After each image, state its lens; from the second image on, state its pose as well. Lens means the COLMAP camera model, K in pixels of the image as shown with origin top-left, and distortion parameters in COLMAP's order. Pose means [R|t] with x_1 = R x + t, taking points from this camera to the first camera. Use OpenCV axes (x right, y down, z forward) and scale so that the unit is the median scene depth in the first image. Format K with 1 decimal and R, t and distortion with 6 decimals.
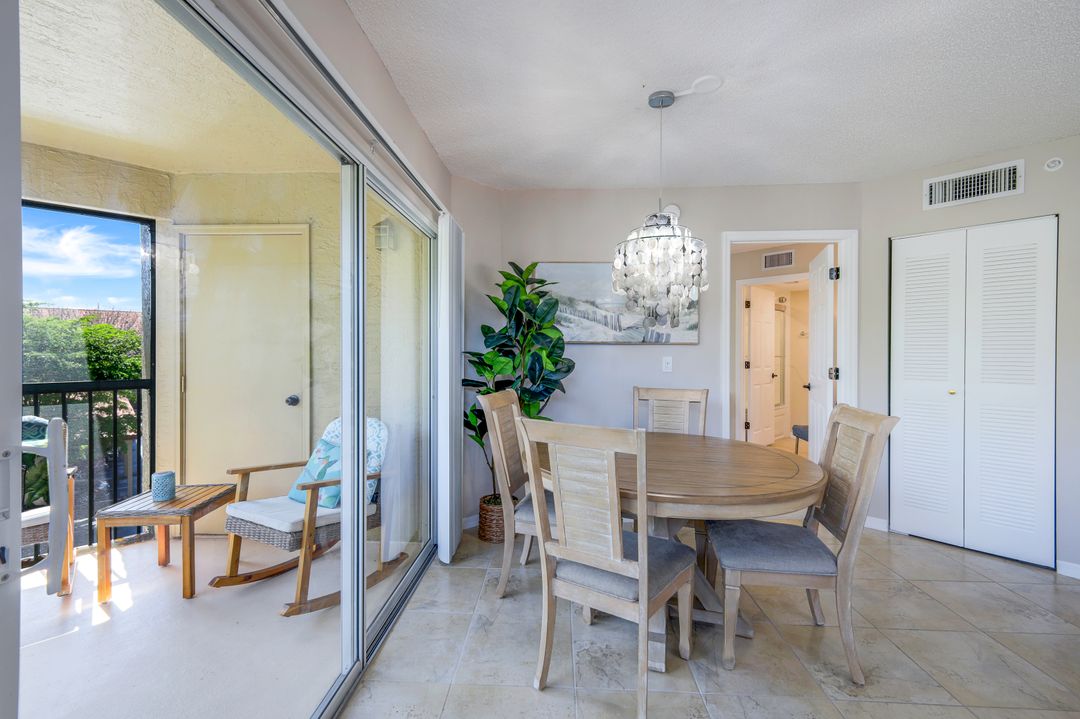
lens RADIAL K [[473.7, 0, 538.5], [0, 473.7, 351.7], [0, 0, 1]] dist [0.010901, 0.000555]
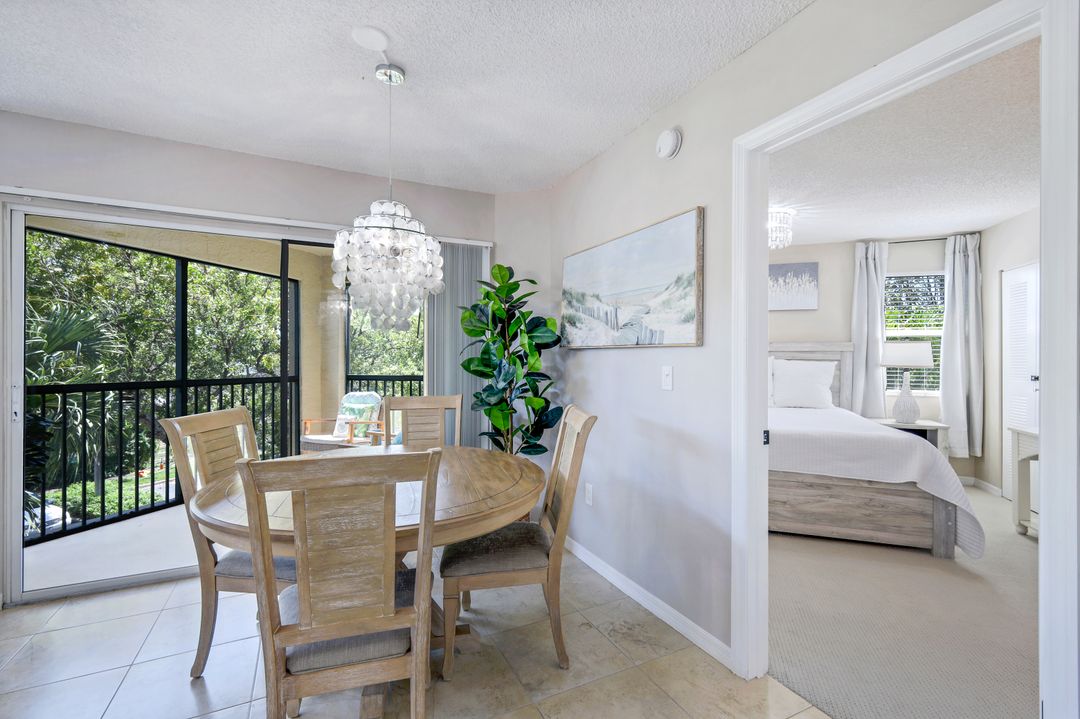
lens RADIAL K [[476.6, 0, 541.8], [0, 476.6, 358.2], [0, 0, 1]] dist [0.001443, 0.000086]
pose [[0.472181, -0.003288, -0.881495, 0.848880], [-0.001560, 0.999988, -0.004566, 0.003169], [0.881500, 0.003532, 0.472170, 0.605669]]
